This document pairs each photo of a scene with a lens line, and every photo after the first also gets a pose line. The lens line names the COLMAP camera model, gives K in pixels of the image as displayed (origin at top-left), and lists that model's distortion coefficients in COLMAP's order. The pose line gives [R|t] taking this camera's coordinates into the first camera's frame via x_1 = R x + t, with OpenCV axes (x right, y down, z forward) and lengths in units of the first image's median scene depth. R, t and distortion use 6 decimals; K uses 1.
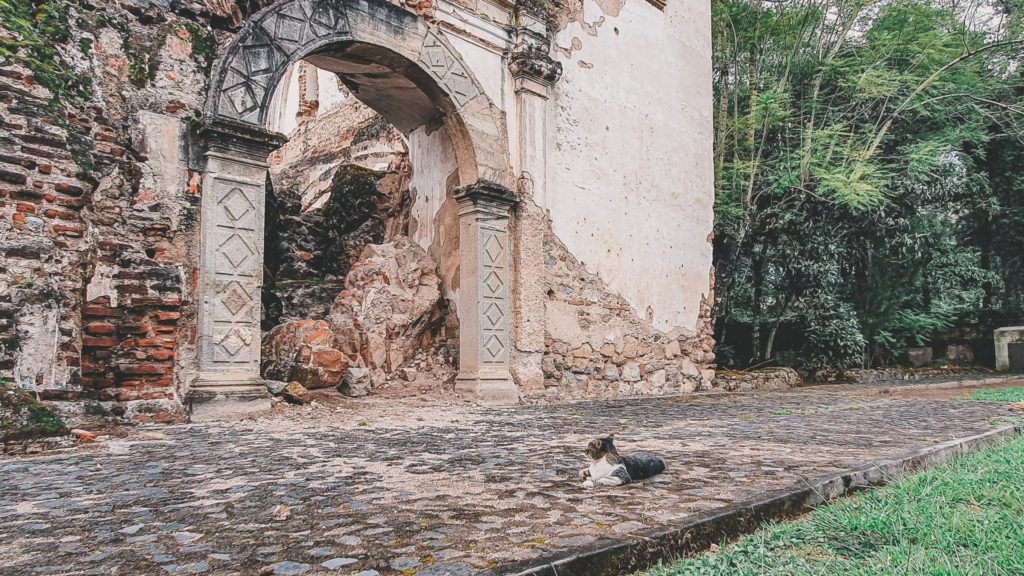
lens RADIAL K [[719.0, 0, 512.0], [0, 719.0, 314.7], [0, 0, 1]] dist [0.016439, 0.002671]
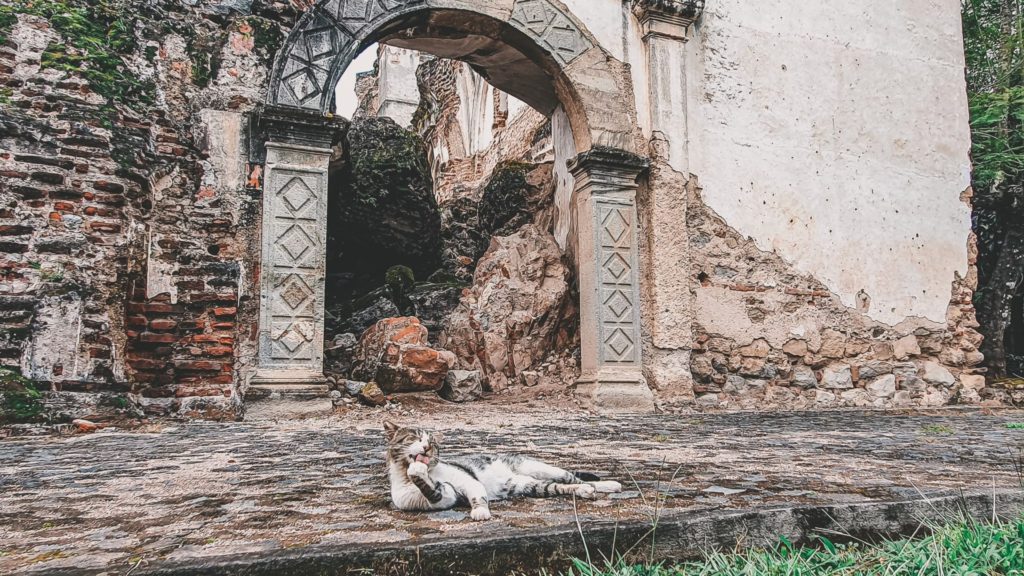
lens RADIAL K [[719.0, 0, 512.0], [0, 719.0, 314.7], [0, 0, 1]] dist [0.016439, 0.002671]
pose [[0.913272, -0.046881, -0.404643, 0.202359], [0.031554, 0.998512, -0.044467, 0.045633], [0.406126, 0.027842, 0.913393, 0.194358]]
